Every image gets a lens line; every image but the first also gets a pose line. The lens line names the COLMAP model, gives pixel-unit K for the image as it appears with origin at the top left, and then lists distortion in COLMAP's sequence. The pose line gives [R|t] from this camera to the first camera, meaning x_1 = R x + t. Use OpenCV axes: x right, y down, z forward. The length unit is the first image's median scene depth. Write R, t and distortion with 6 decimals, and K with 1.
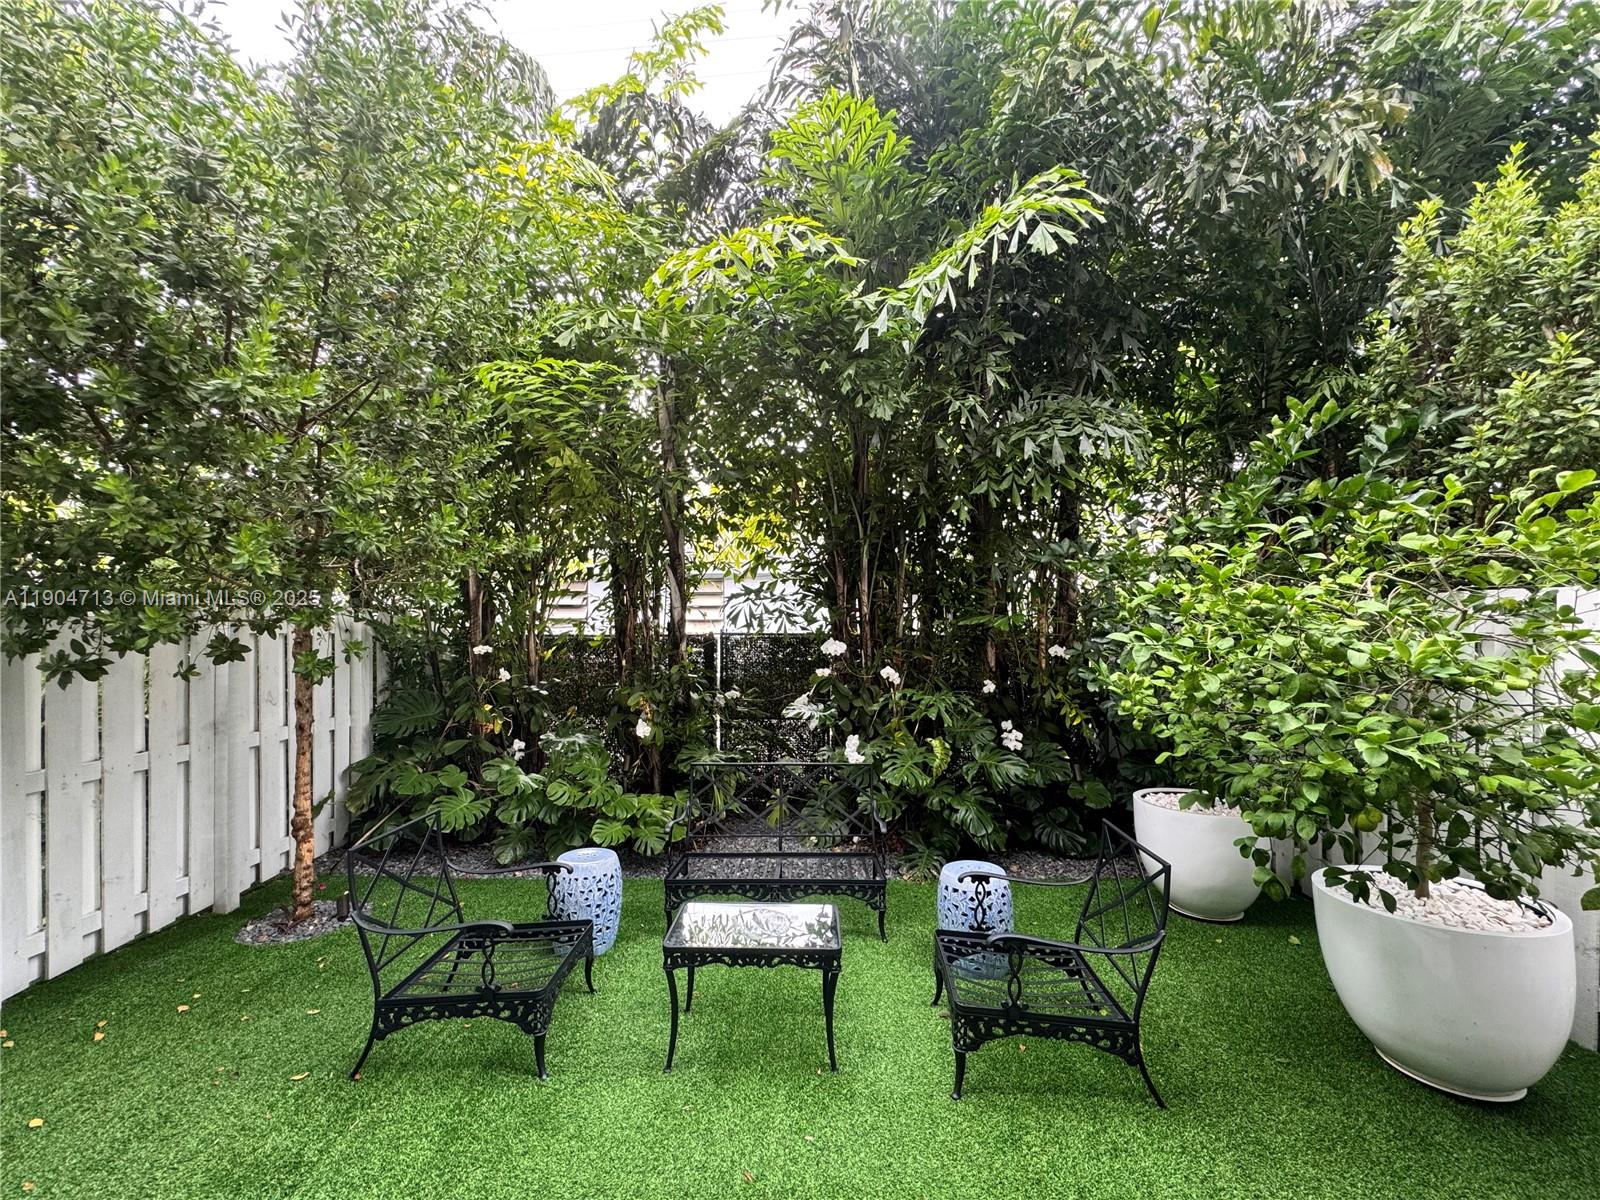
lens RADIAL K [[641.3, 0, 802.7], [0, 641.3, 597.7], [0, 0, 1]] dist [-0.002477, 0.000130]
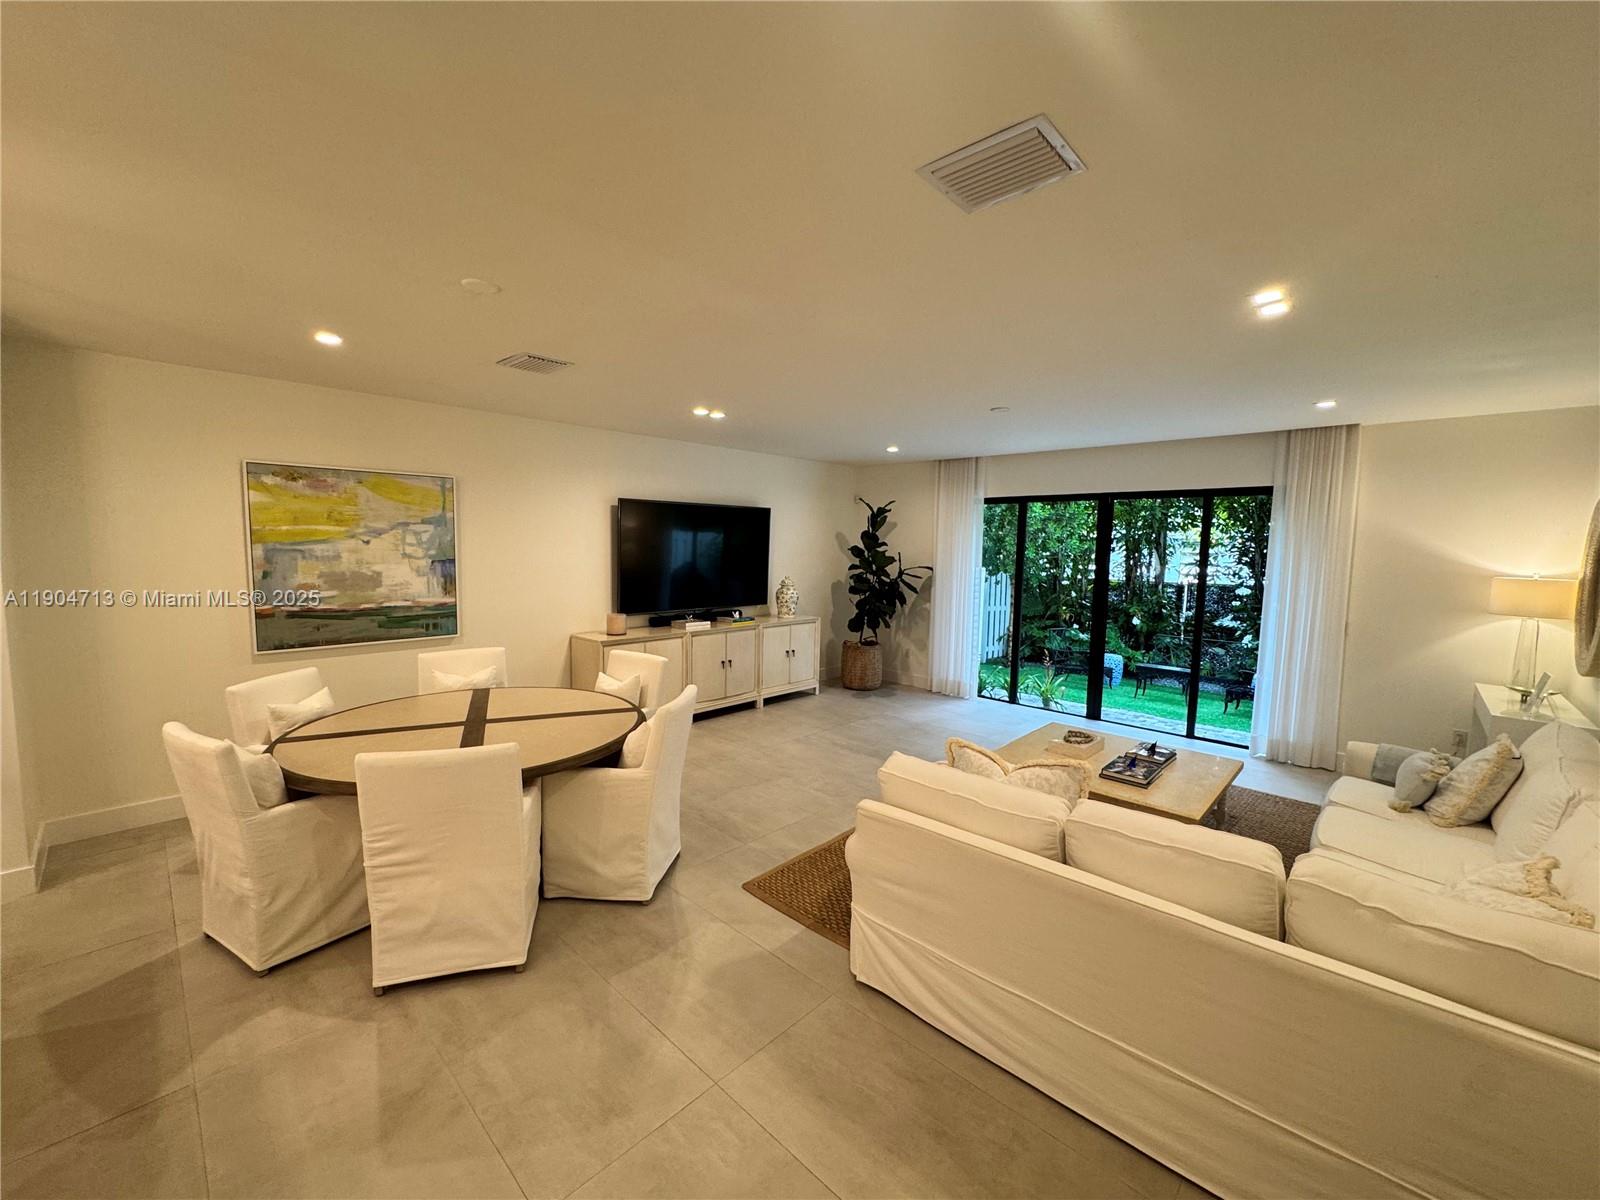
lens RADIAL K [[641.3, 0, 802.2], [0, 641.3, 602.7], [0, 0, 1]] dist [-0.002477, 0.000130]
pose [[0.733306, 0.074542, -0.675800, 0.365746], [-0.017142, 0.995683, 0.091225, -0.041414], [0.679683, -0.055311, 0.731418, -1.293484]]
